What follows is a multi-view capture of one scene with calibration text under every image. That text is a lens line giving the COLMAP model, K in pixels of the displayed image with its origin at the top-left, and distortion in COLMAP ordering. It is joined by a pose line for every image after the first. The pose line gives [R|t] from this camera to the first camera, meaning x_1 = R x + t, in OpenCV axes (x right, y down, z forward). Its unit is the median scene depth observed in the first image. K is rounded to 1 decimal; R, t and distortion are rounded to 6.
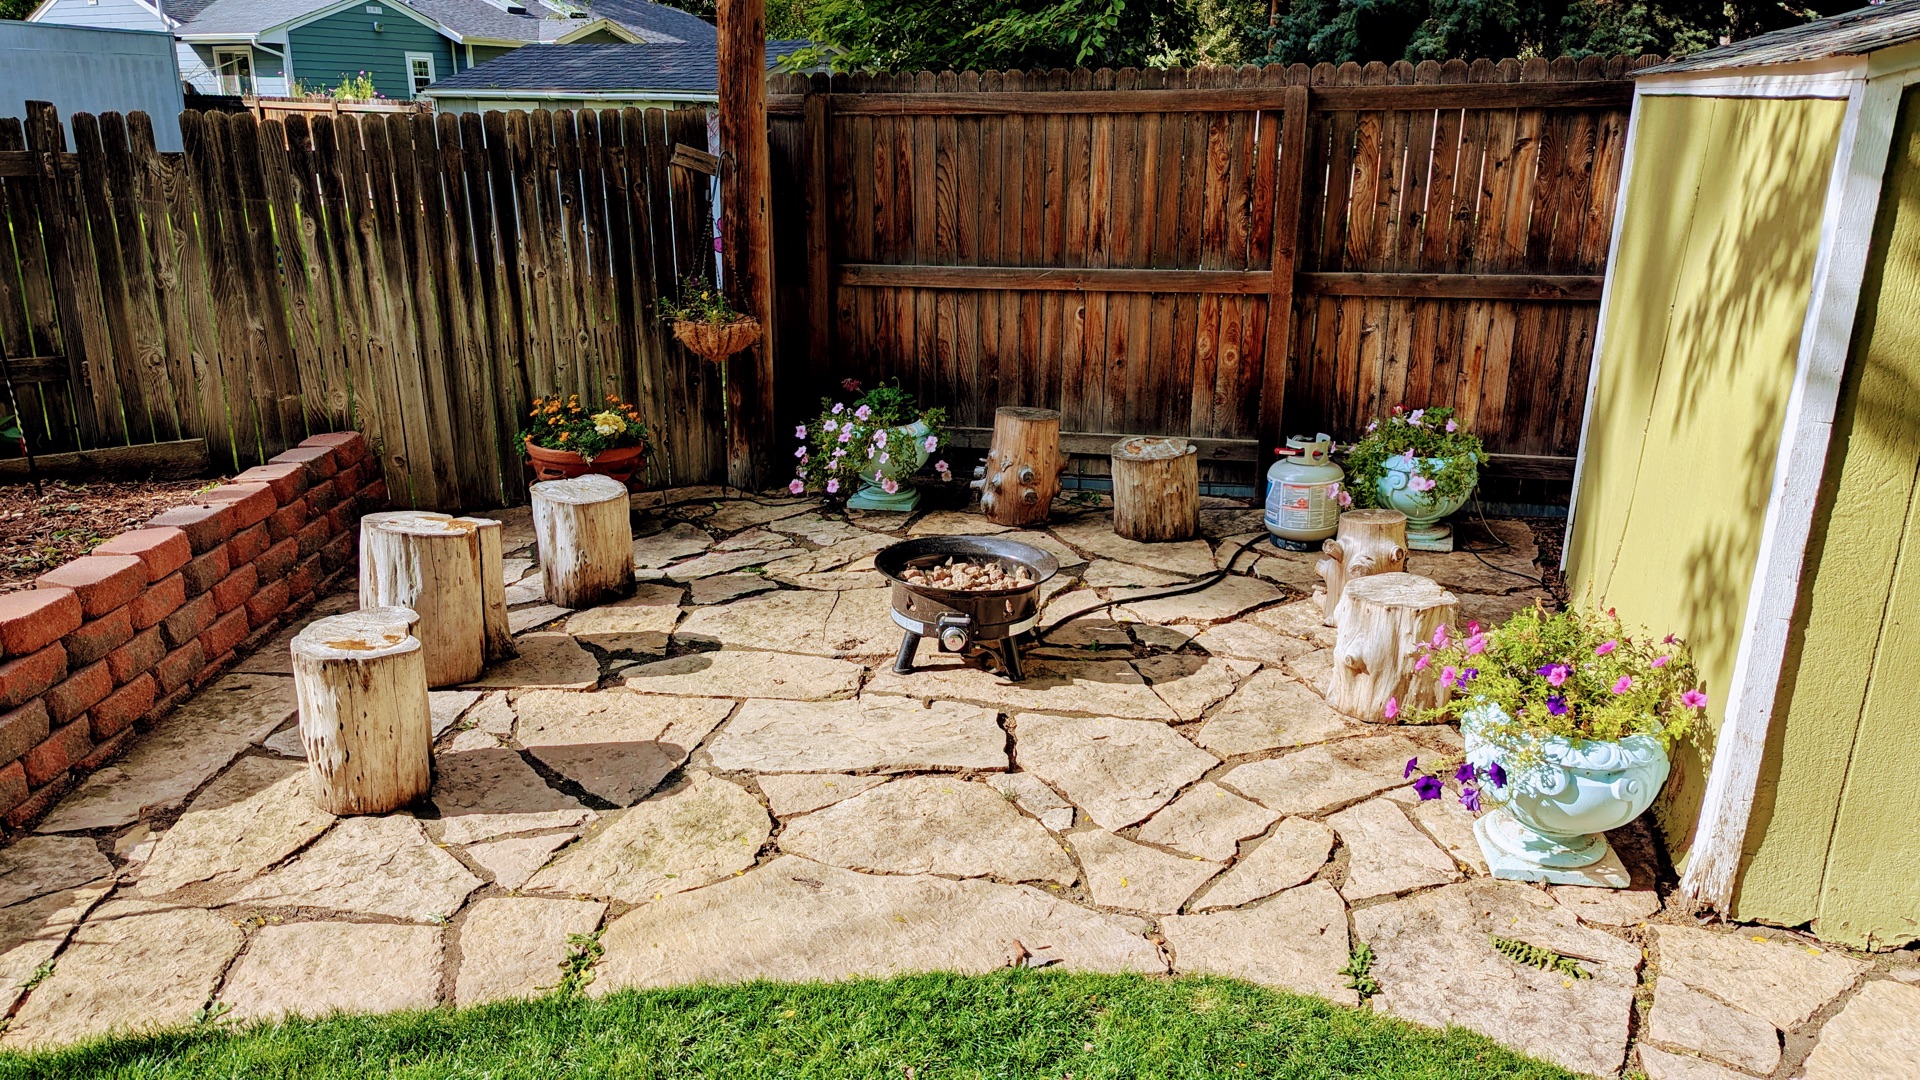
lens RADIAL K [[1362.8, 0, 971.0], [0, 1362.8, 559.6], [0, 0, 1]] dist [0.058247, -0.056147]
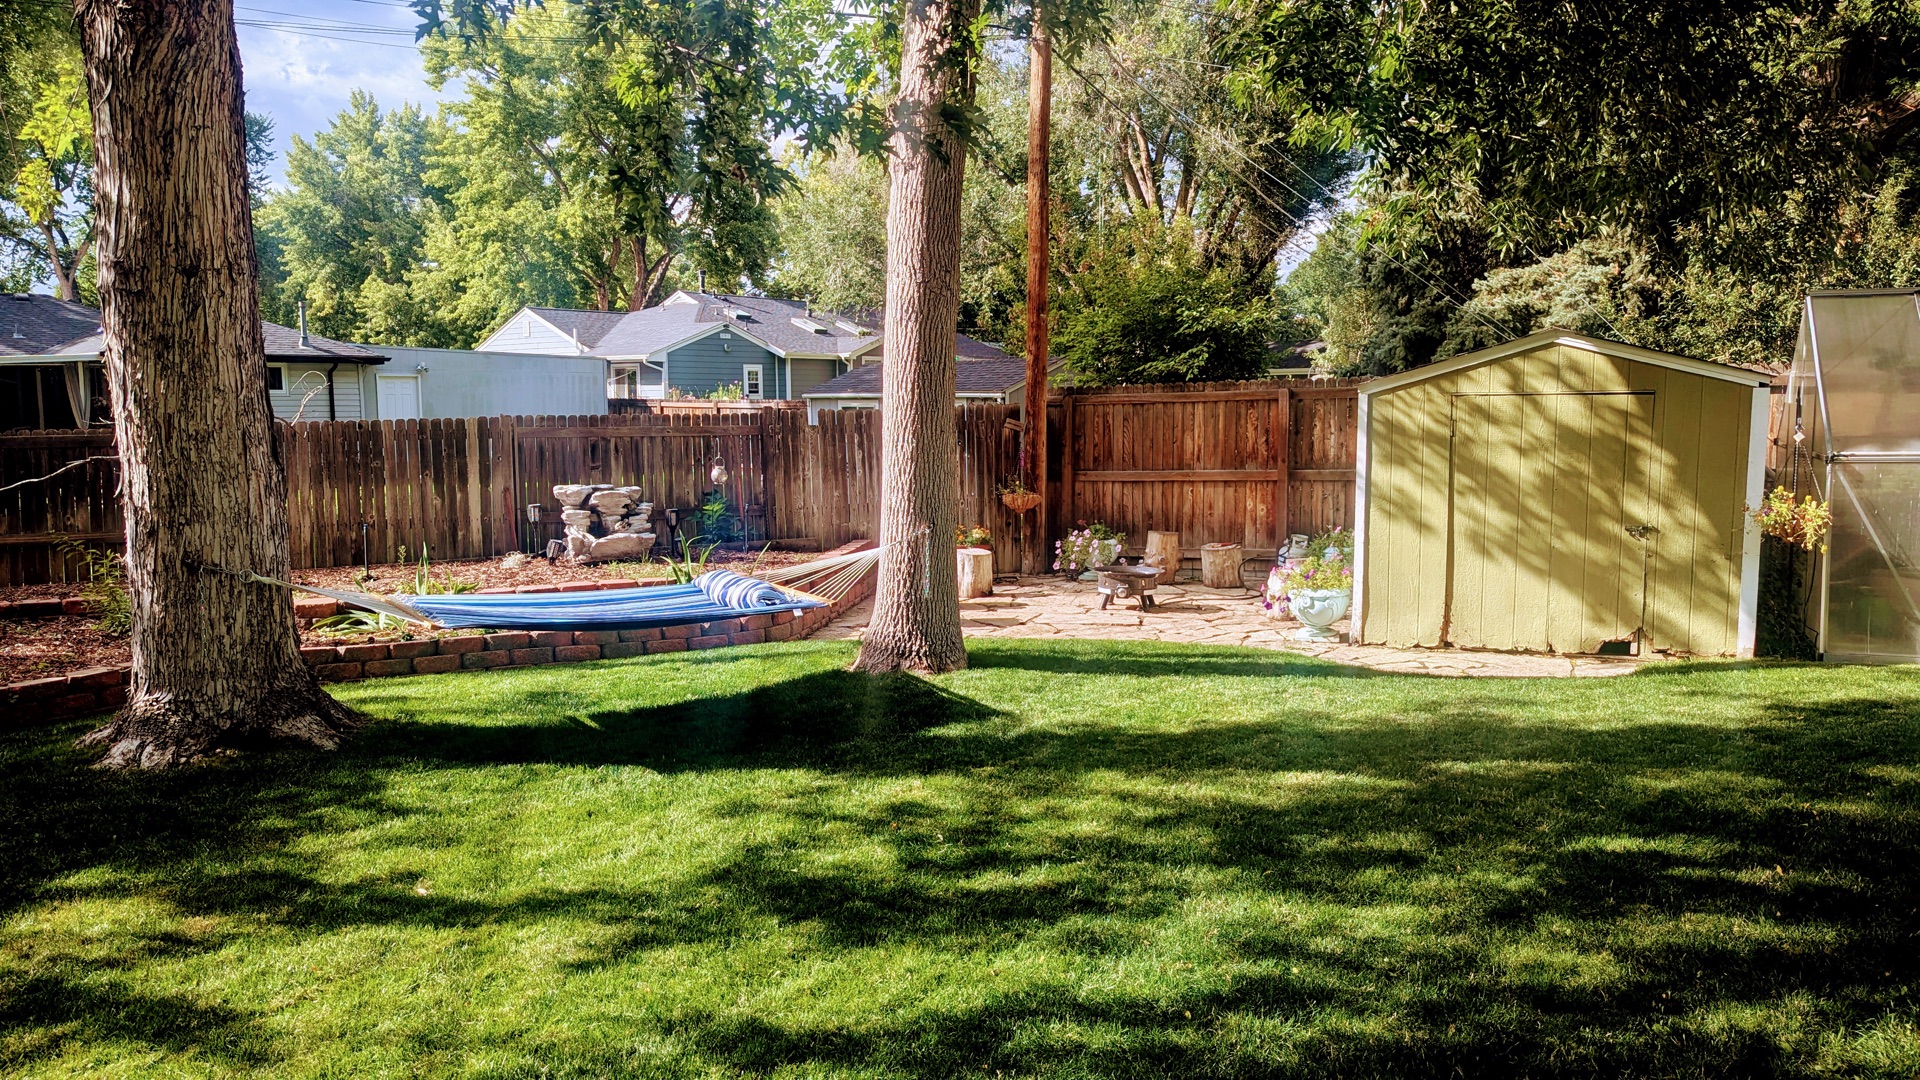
lens RADIAL K [[1362.8, 0, 943.5], [0, 1362.8, 547.5], [0, 0, 1]] dist [0.058247, -0.056147]
pose [[0.984396, 0.001356, -0.175961, 0.077174], [-0.037422, 0.978709, -0.201814, 0.356349], [0.171941, 0.205250, 0.963488, -1.119579]]
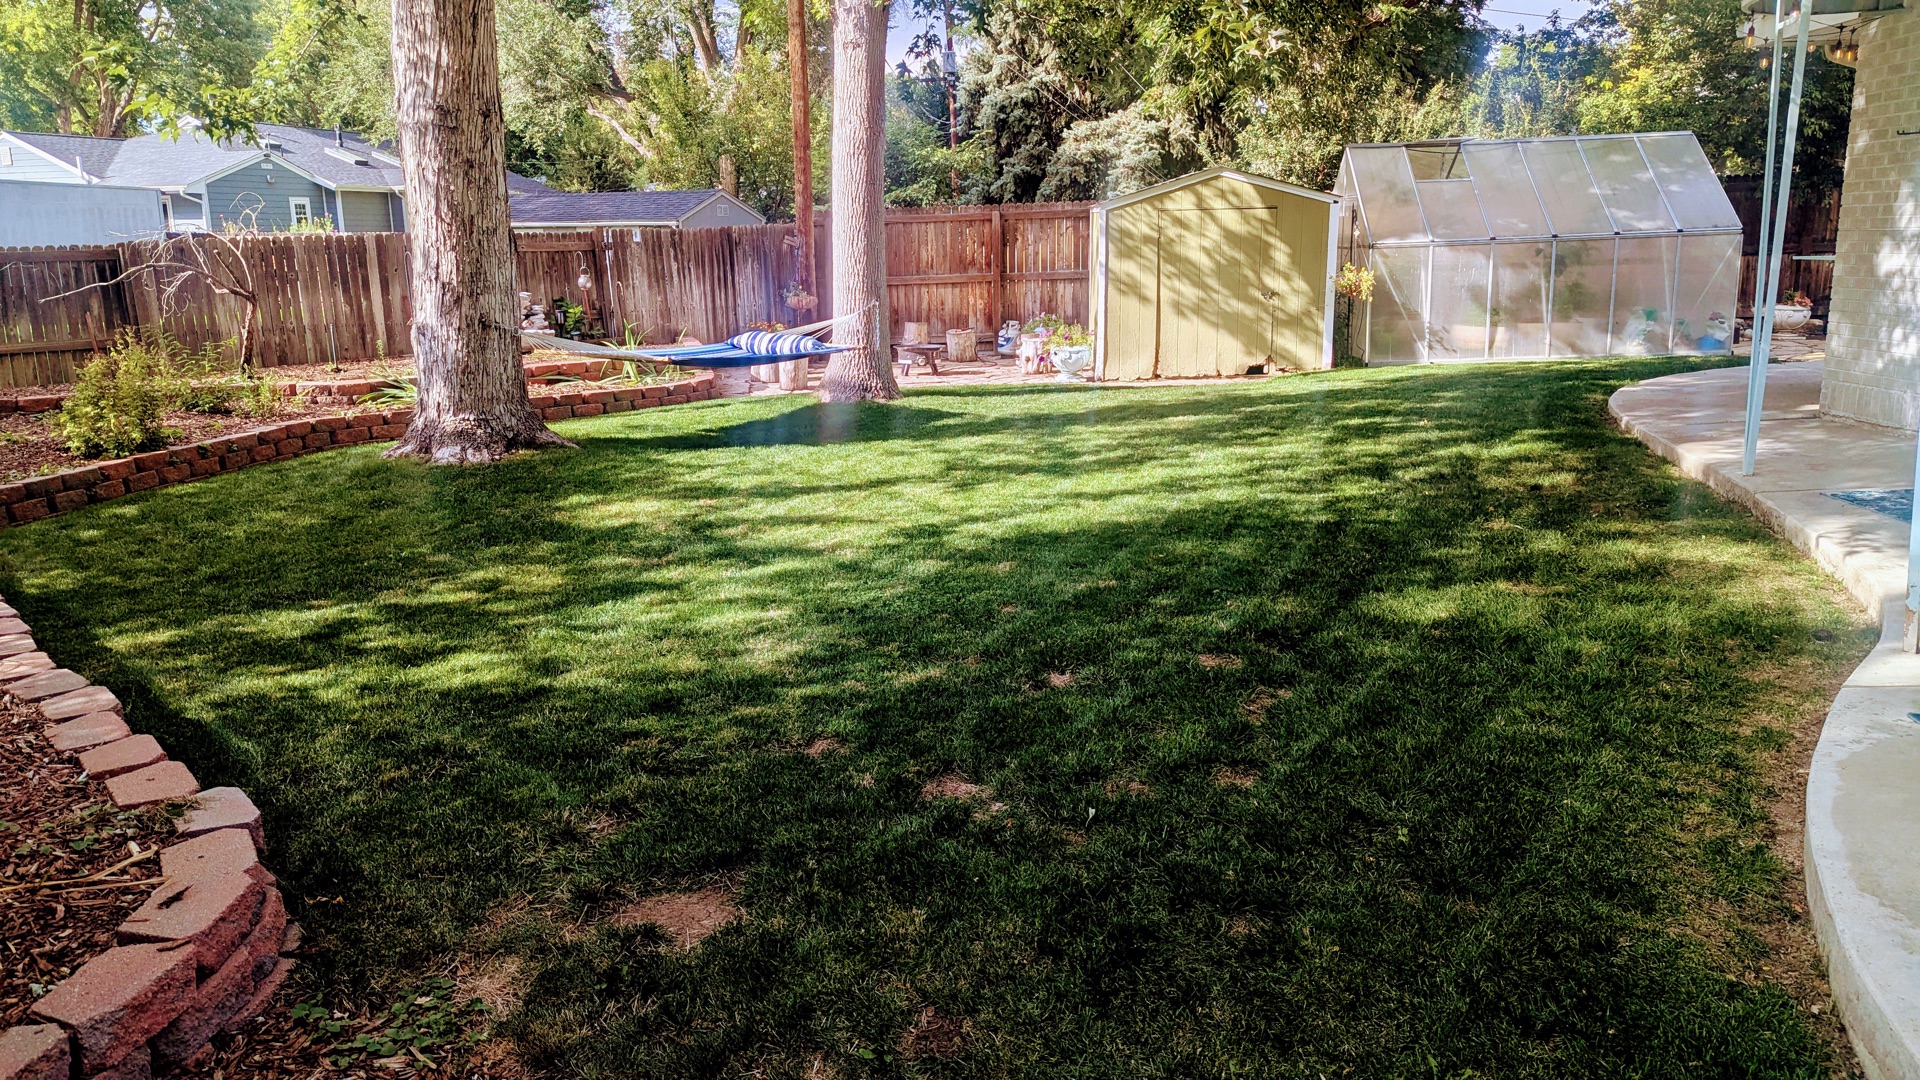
lens RADIAL K [[1362.8, 0, 945.7], [0, 1362.8, 537.9], [0, 0, 1]] dist [0.058247, -0.056147]
pose [[0.978678, -0.069161, 0.193406, -0.469887], [0.087589, 0.992226, -0.088403, 0.584411], [-0.185789, 0.103458, 0.977128, -1.728270]]
